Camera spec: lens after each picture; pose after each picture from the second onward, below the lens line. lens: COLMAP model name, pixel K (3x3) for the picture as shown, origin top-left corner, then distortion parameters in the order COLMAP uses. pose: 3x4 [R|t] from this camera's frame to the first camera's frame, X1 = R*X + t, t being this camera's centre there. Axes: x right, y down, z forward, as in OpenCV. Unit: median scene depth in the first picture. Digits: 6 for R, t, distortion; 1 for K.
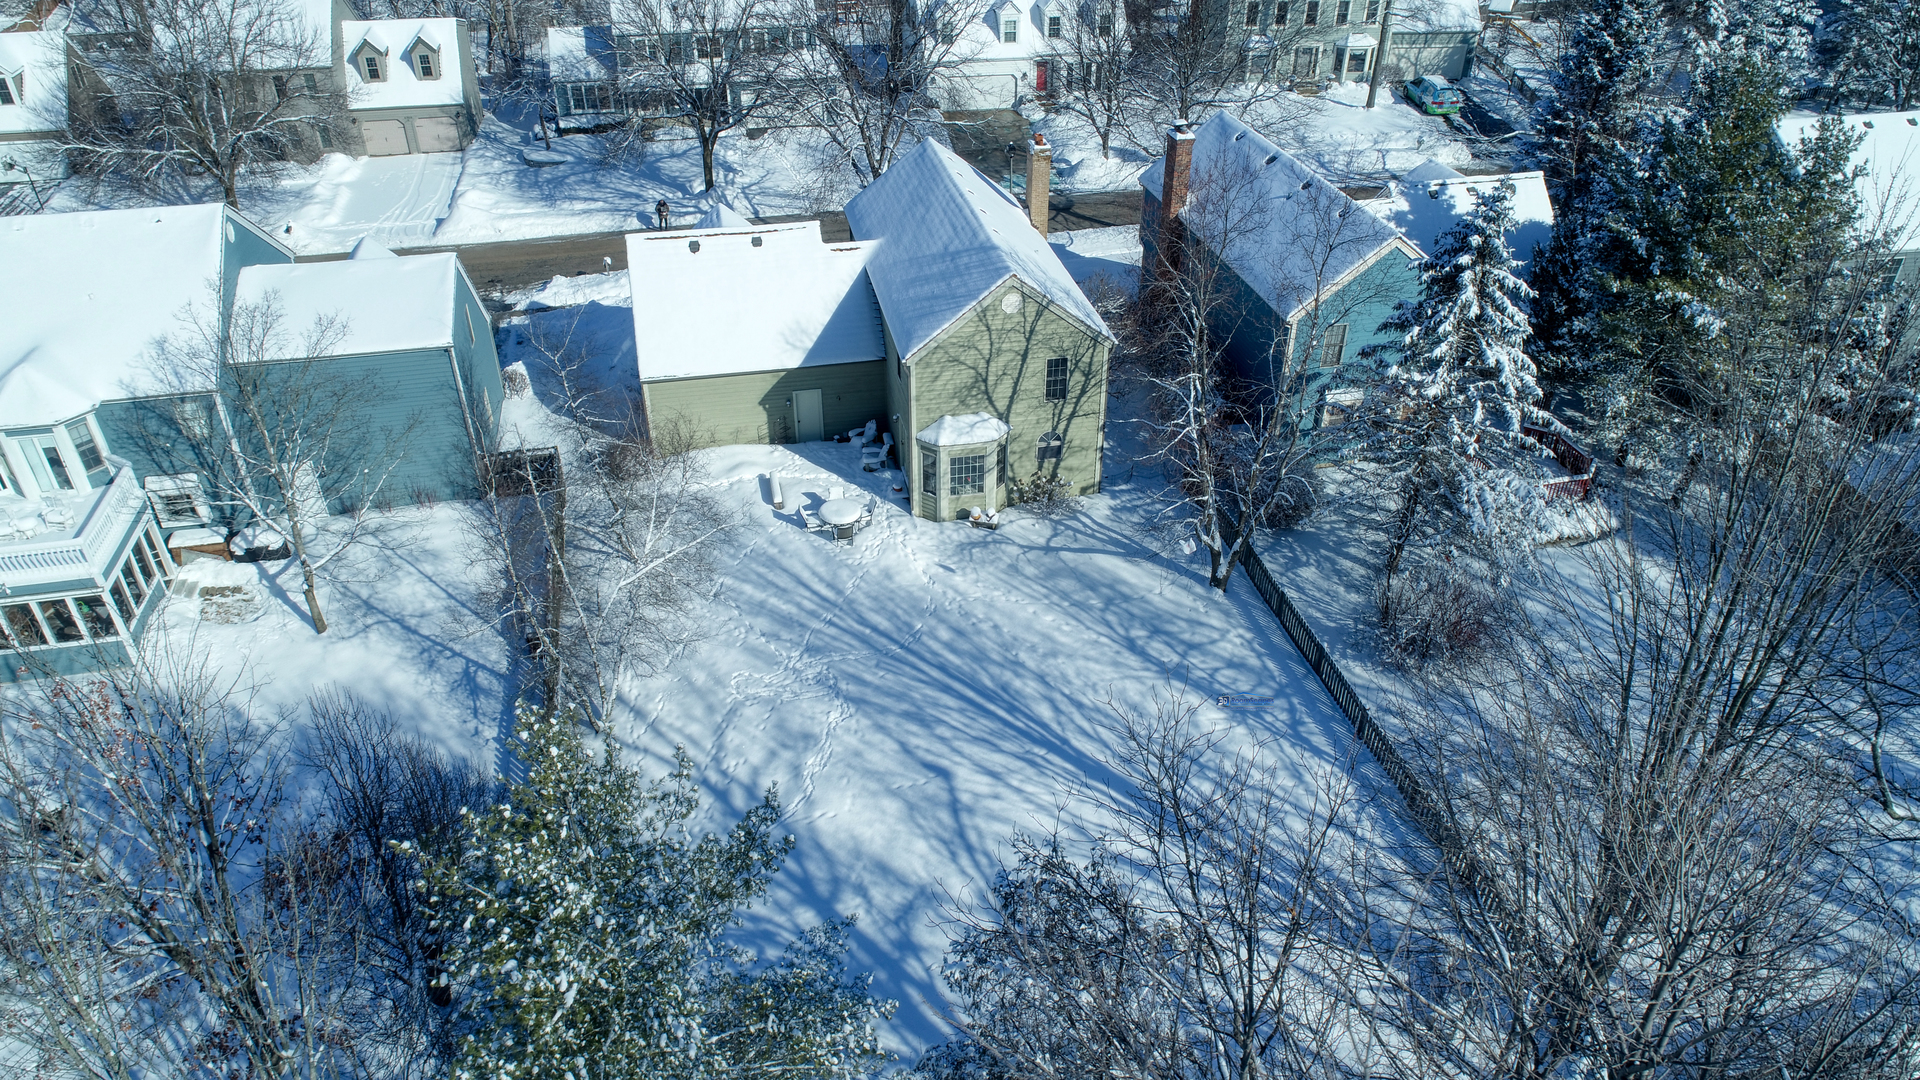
lens RADIAL K [[1270.5, 0, 955.1], [0, 1270.5, 539.9], [0, 0, 1]] dist [-0.005596, 0.000115]
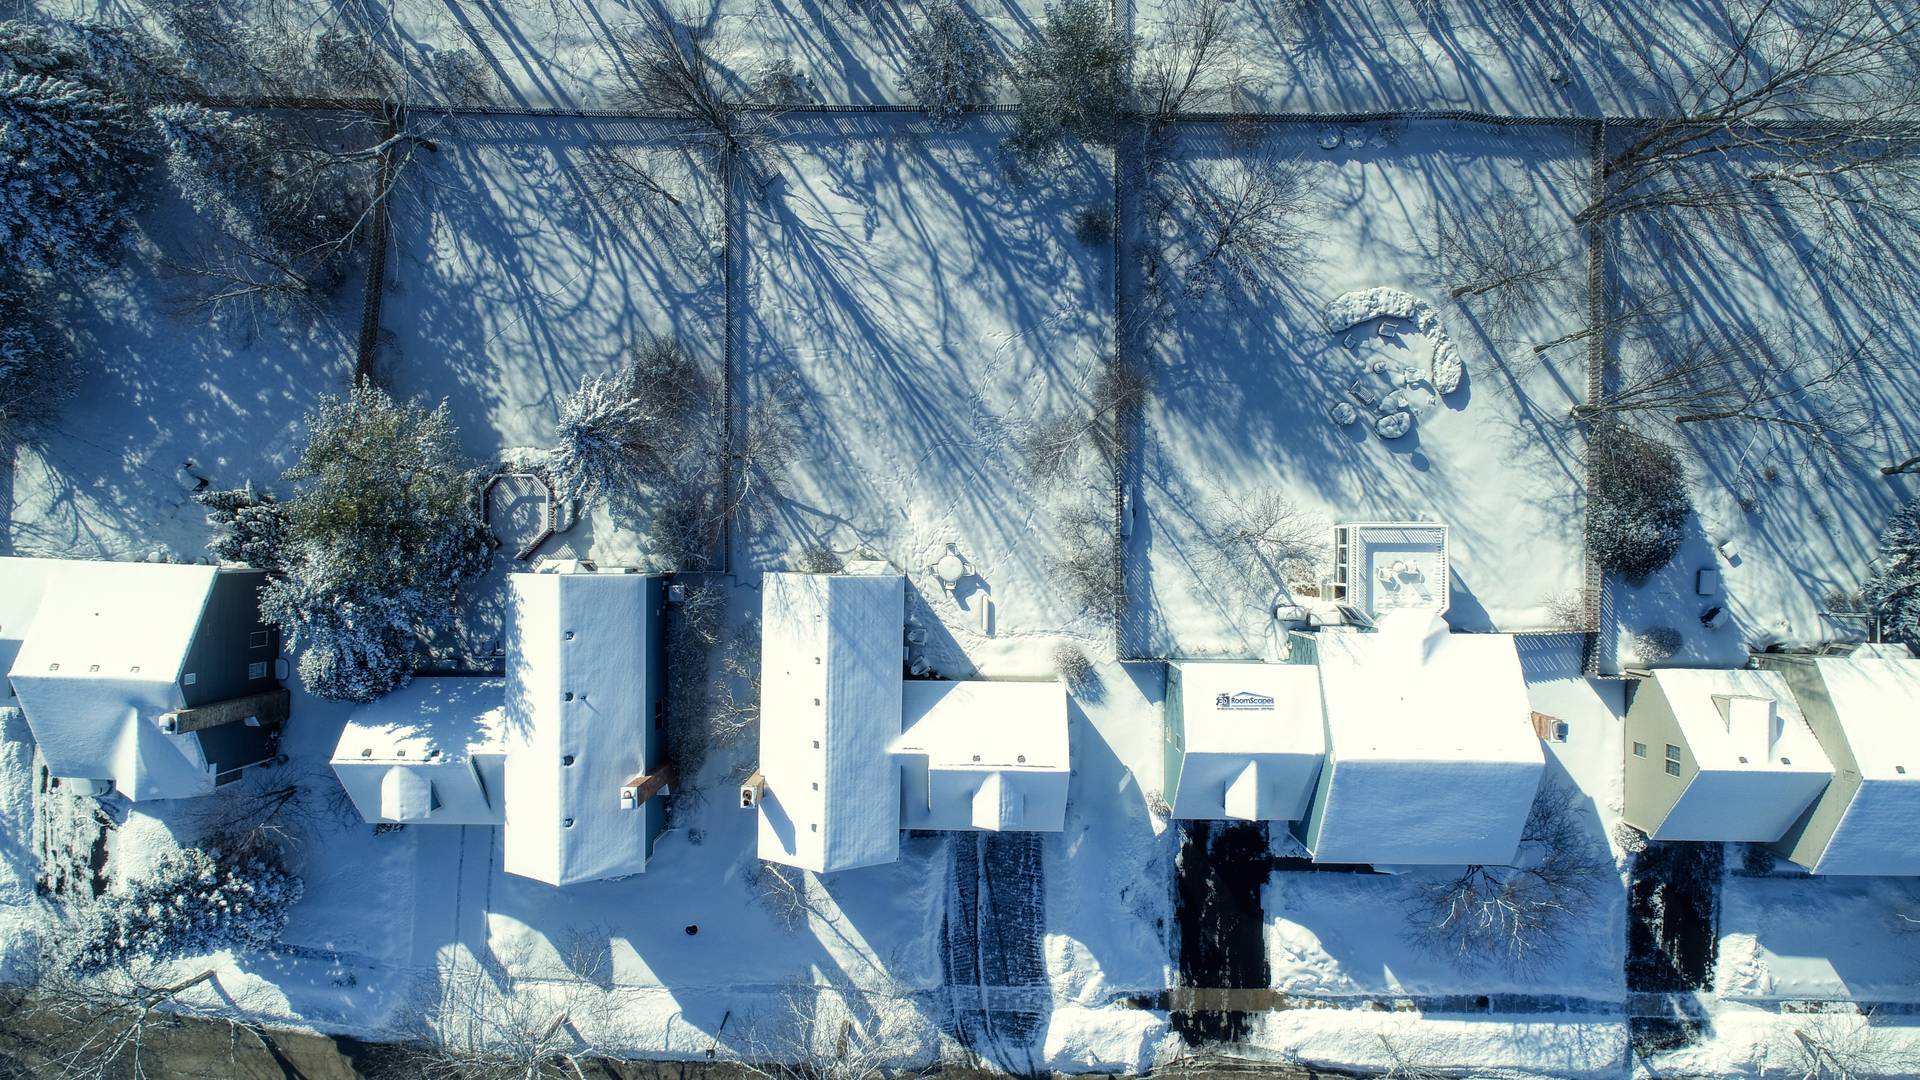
lens RADIAL K [[1270.5, 0, 955.1], [0, 1270.5, 539.9], [0, 0, 1]] dist [-0.005596, 0.000115]
pose [[-0.975274, -0.220847, 0.008260, -0.092073], [0.131916, -0.551751, 0.823510, -1.223372], [-0.177312, 0.804237, 0.567241, 0.037304]]
